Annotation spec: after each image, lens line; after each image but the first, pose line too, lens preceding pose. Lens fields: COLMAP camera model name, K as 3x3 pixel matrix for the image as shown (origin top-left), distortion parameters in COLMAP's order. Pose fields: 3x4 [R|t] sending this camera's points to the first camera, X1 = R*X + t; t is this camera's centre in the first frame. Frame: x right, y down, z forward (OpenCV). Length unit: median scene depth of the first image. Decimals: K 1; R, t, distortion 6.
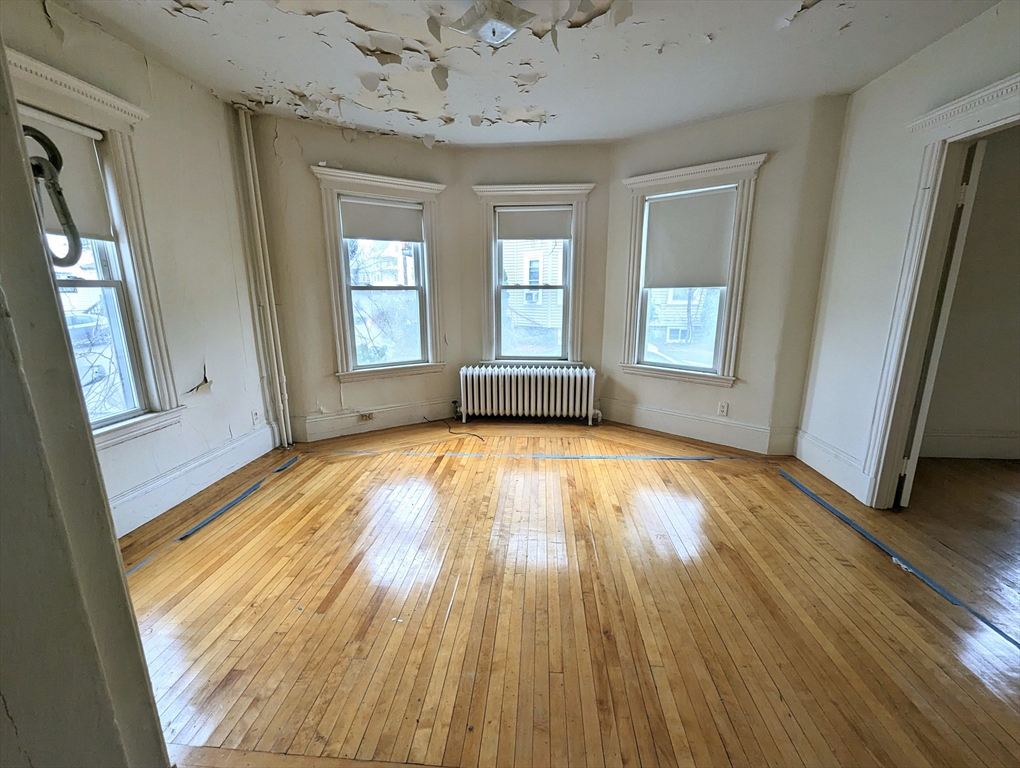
lens RADIAL K [[421.0, 0, 510.0], [0, 421.0, 384.0], [0, 0, 1]] dist [-0.000113, -0.000203]
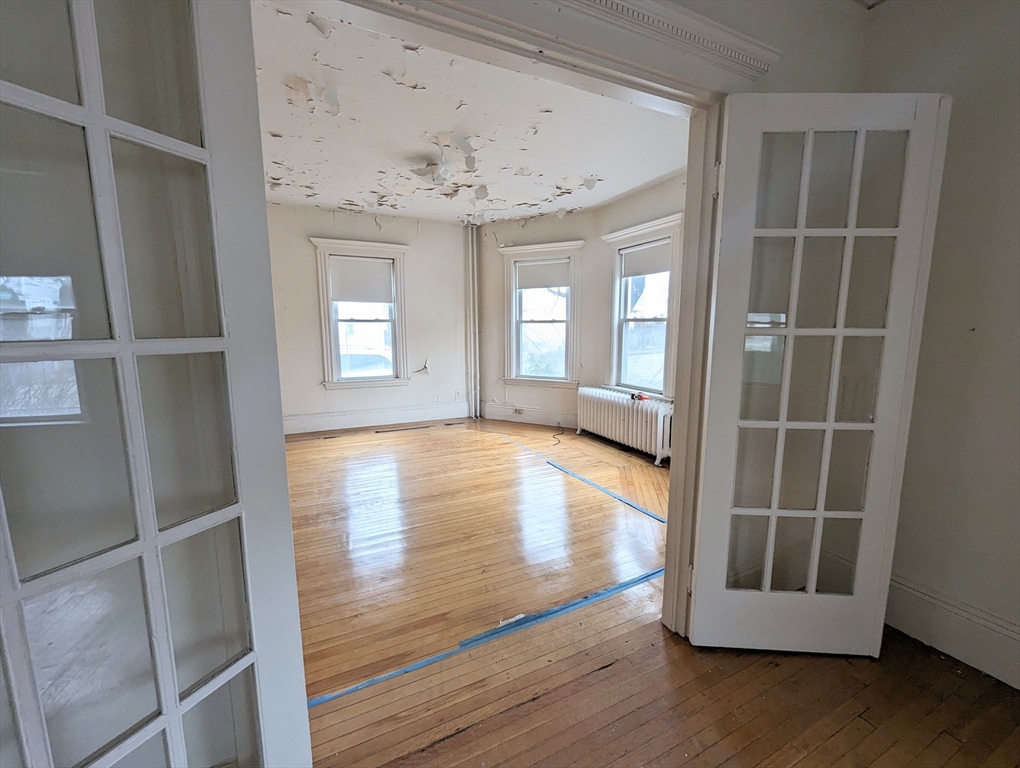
lens RADIAL K [[413.6, 0, 510.0], [0, 413.6, 384.0], [0, 0, 1]] dist [-0.000026, -0.000006]
pose [[0.514346, 0.122410, -0.848801, 0.860665], [-0.186388, 0.982057, 0.028683, -0.049023], [0.837083, 0.143453, 0.527933, 0.237296]]
